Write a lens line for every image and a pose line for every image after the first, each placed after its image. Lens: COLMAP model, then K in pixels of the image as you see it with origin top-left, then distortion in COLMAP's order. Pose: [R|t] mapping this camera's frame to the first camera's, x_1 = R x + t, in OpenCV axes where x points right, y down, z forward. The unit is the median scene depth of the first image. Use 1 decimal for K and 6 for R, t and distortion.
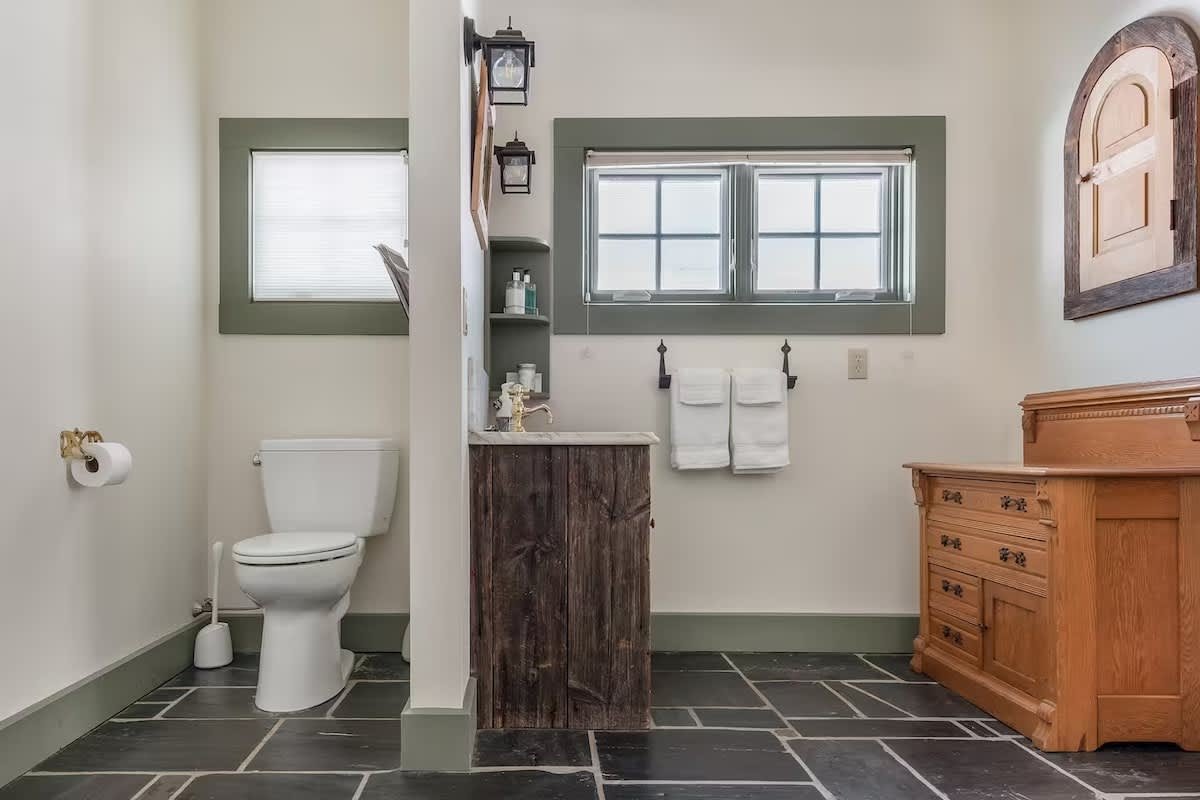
lens RADIAL K [[760.0, 0, 592.8], [0, 760.0, 430.2], [0, 0, 1]] dist [-0.003813, -0.000219]
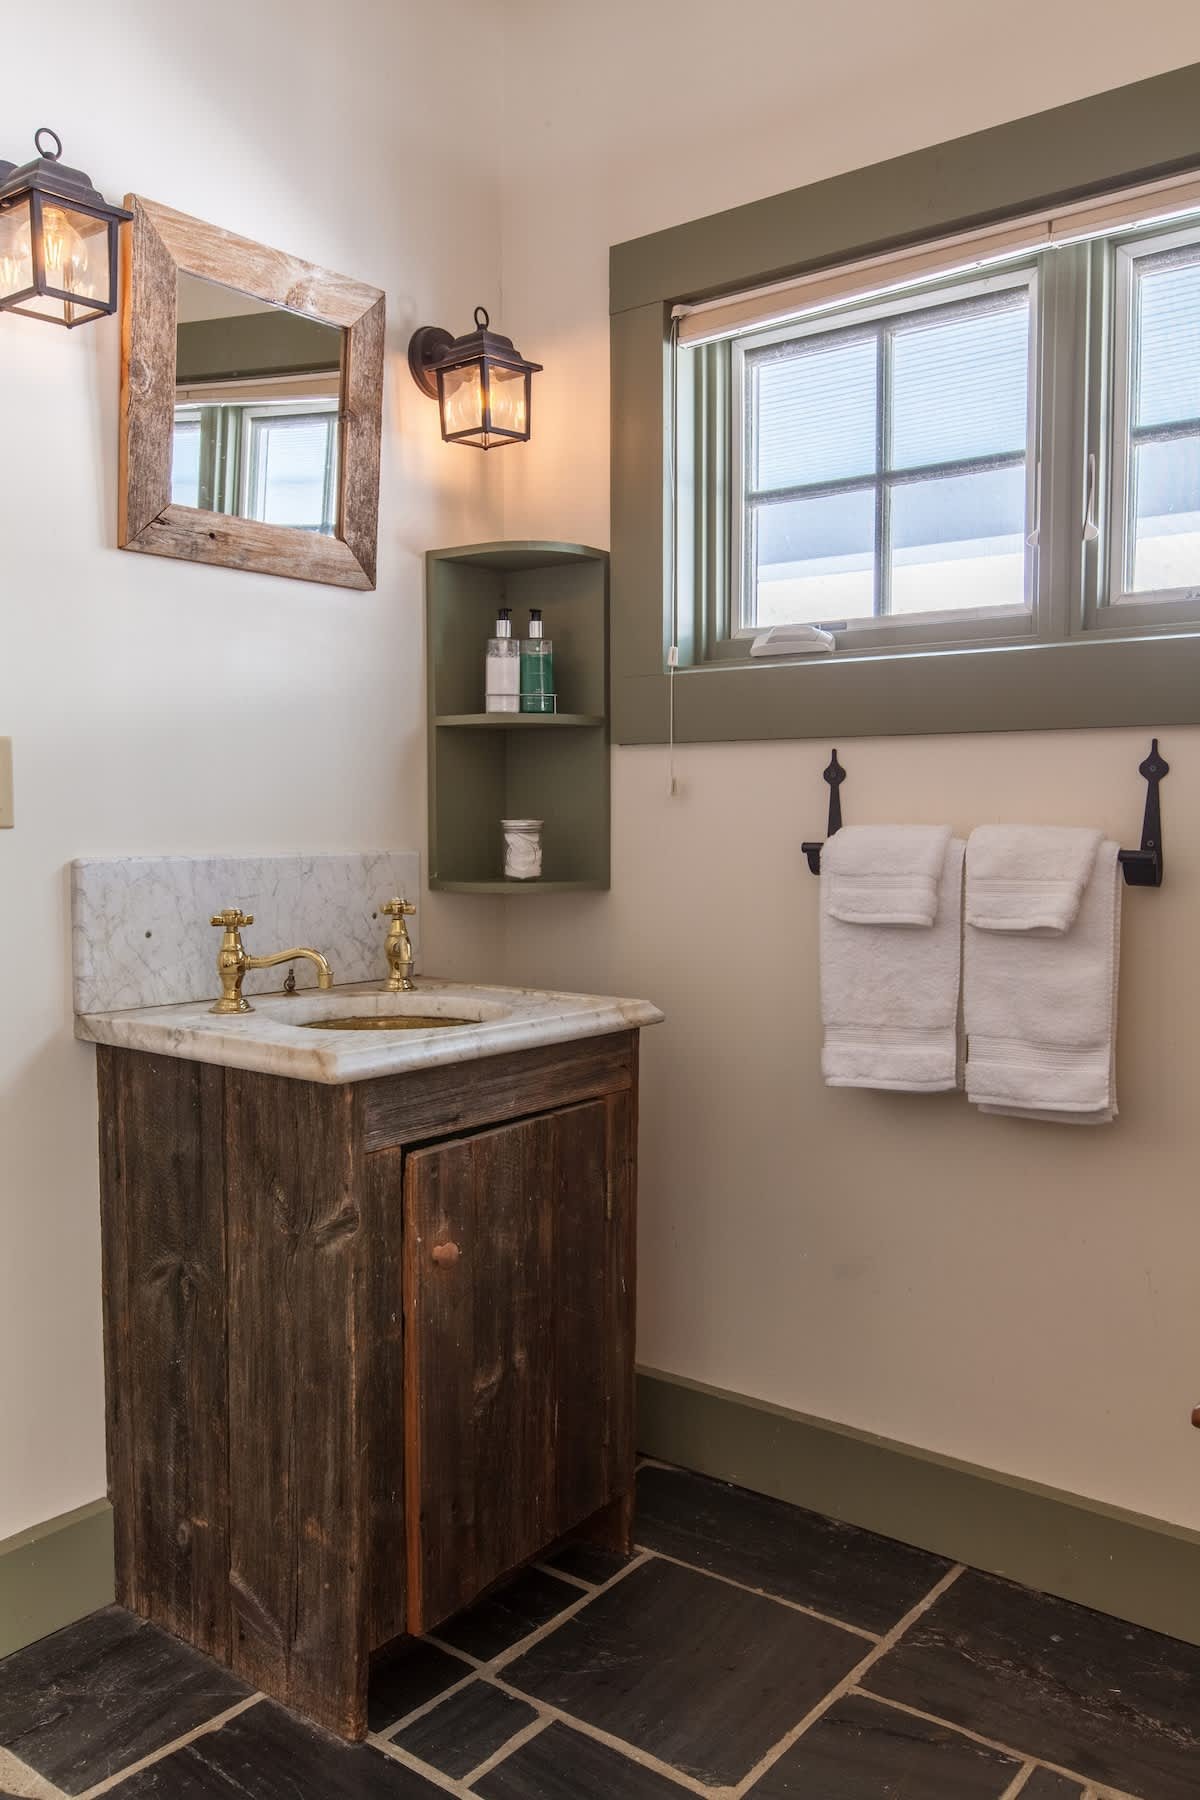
lens RADIAL K [[1419.6, 0, 599.1], [0, 1419.6, 898.9], [0, 0, 1]] dist [0.000564, -0.000535]
pose [[0.787548, 0.035092, -0.615253, 0.476824], [0.002223, 0.998209, 0.059781, -0.090742], [0.616249, -0.048448, 0.786060, 0.352732]]
